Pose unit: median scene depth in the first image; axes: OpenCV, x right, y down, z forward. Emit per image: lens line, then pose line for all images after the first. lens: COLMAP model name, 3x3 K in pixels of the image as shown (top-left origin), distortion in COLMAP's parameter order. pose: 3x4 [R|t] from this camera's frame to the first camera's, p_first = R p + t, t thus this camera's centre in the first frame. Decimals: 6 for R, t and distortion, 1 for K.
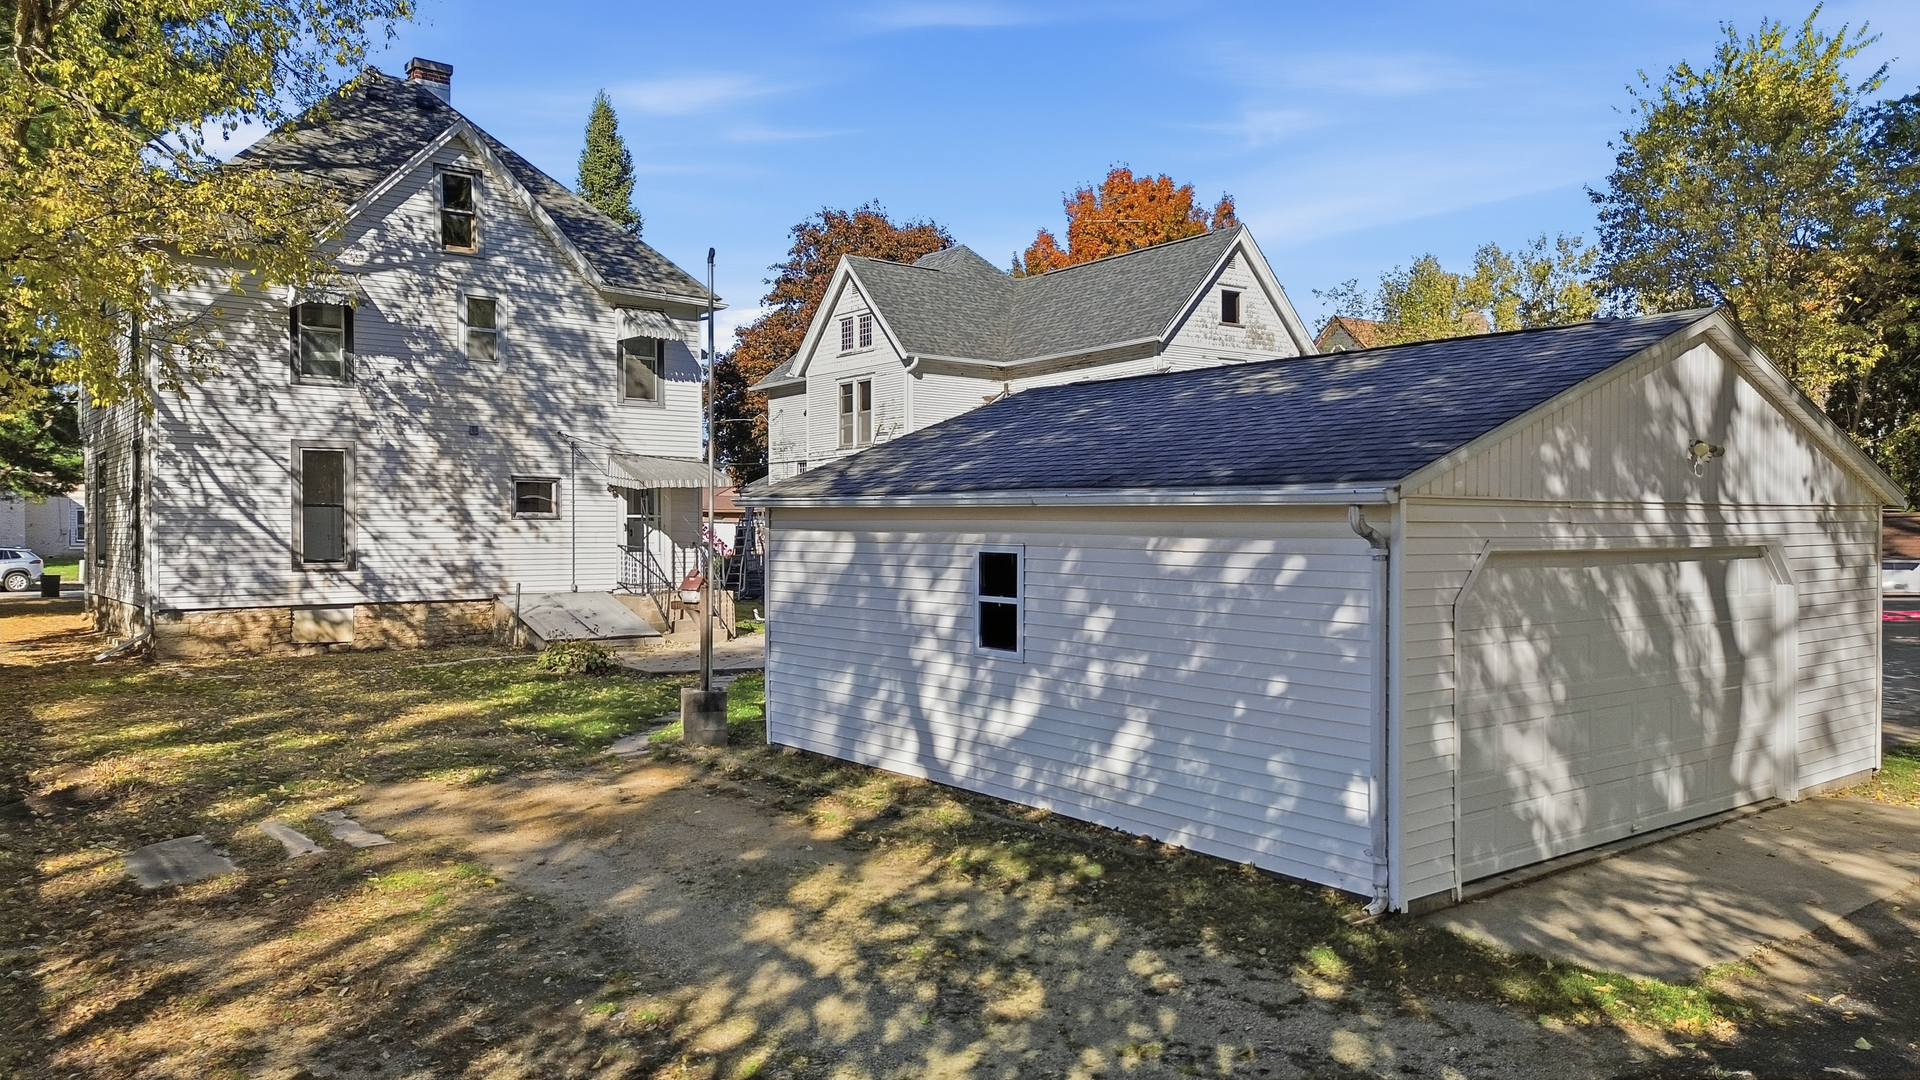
lens RADIAL K [[1325.2, 0, 960.0], [0, 1325.2, 540.0], [0, 0, 1]] dist [0.072342, -0.058293]
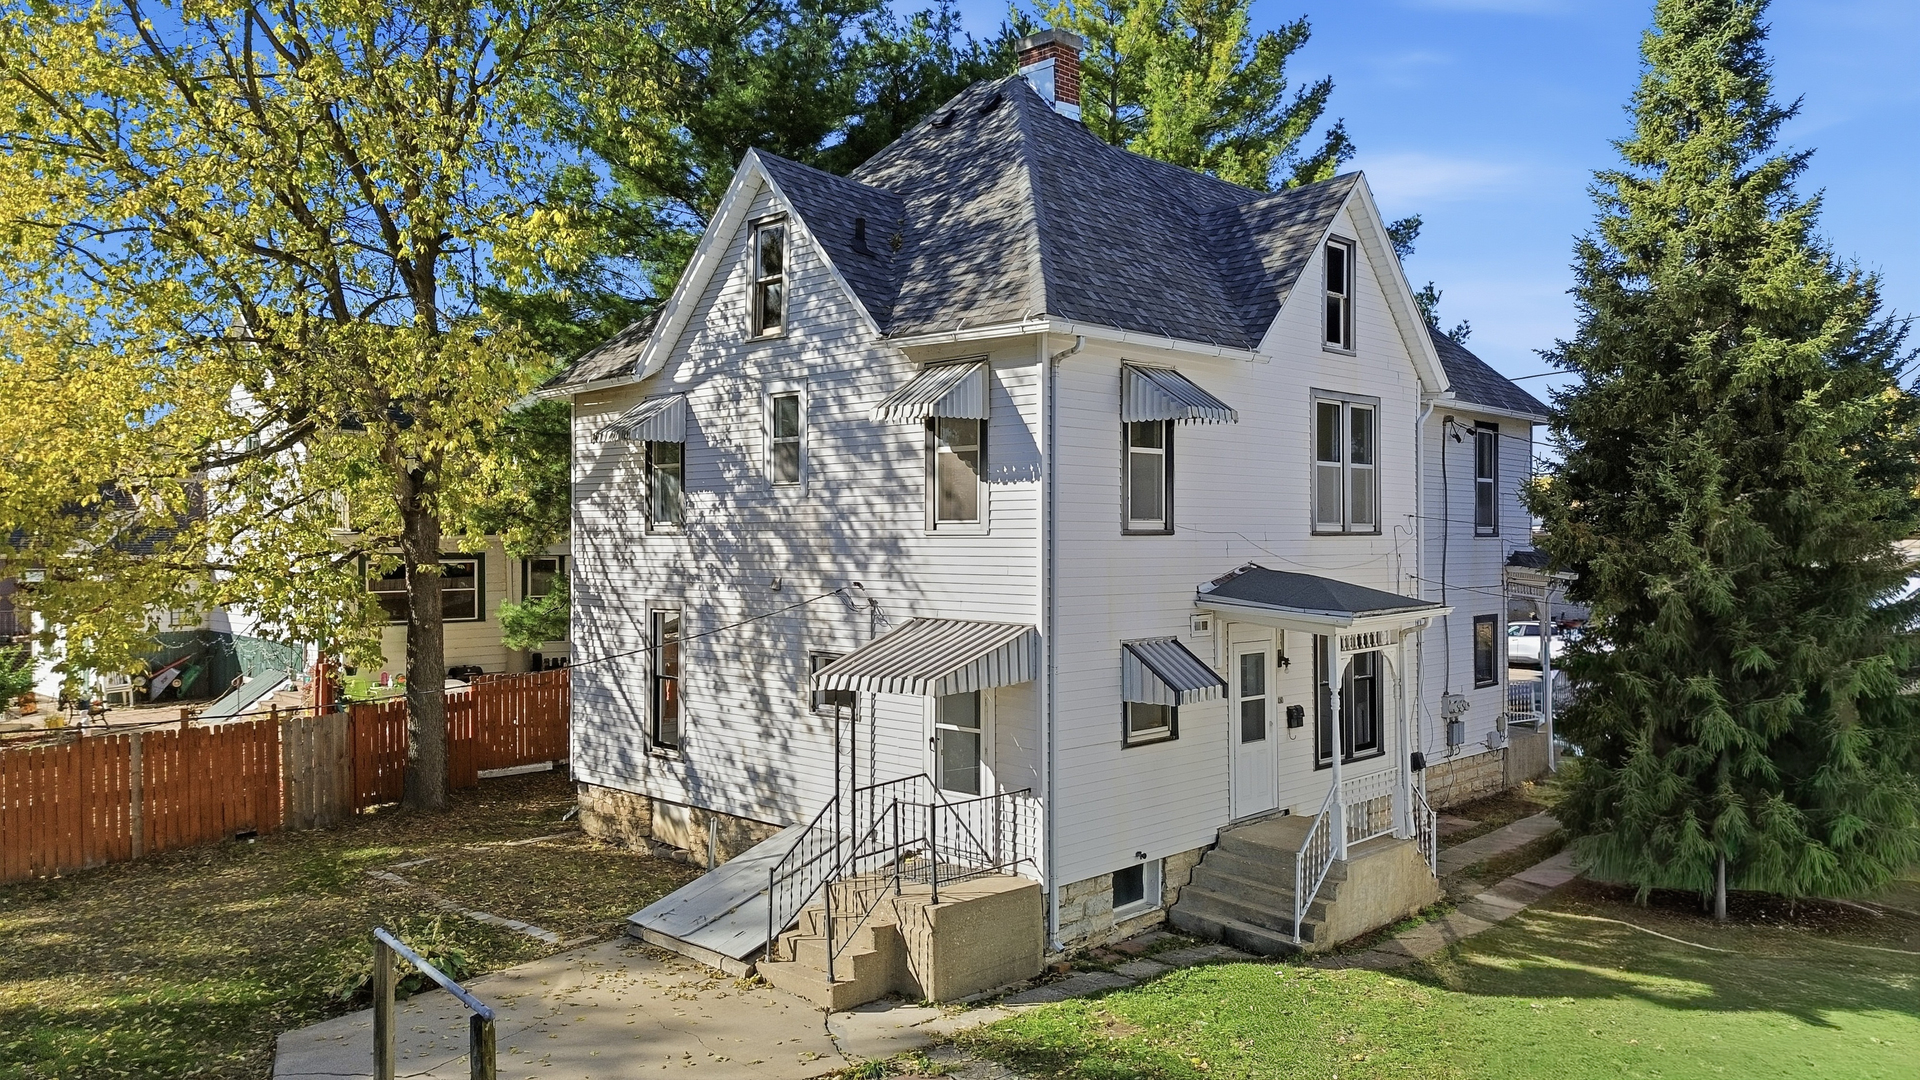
lens RADIAL K [[1325.2, 0, 960.0], [0, 1325.2, 540.0], [0, 0, 1]] dist [0.072342, -0.058293]
pose [[0.151403, 0.003875, -0.988465, 0.349526], [-0.004892, 0.999983, 0.003171, -0.108817], [0.988460, 0.004355, 0.151419, 1.002889]]
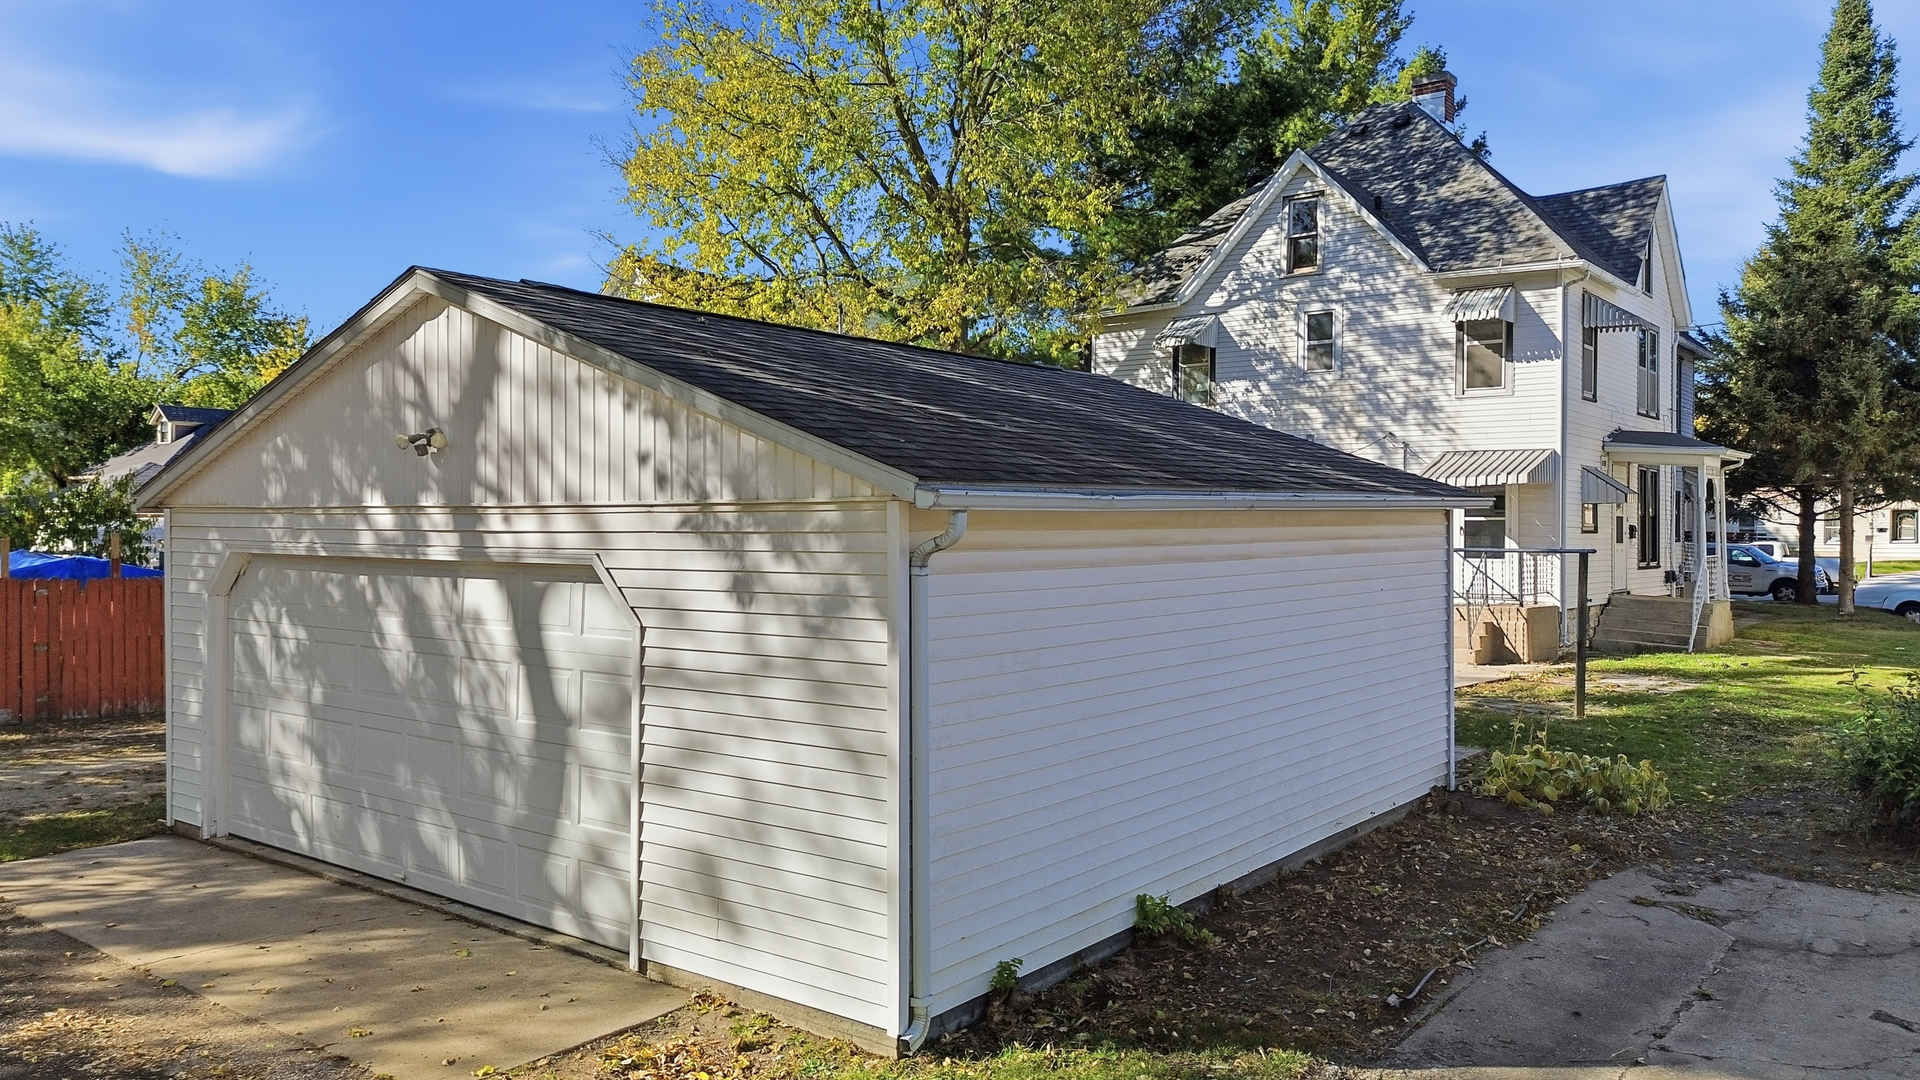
lens RADIAL K [[1325.2, 0, 960.0], [0, 1325.2, 540.0], [0, 0, 1]] dist [0.072342, -0.058293]
pose [[0.256679, 0.011090, -0.966433, 0.596025], [-0.012459, 0.999889, 0.008165, -0.006296], [0.966416, 0.009945, 0.256789, 0.466900]]
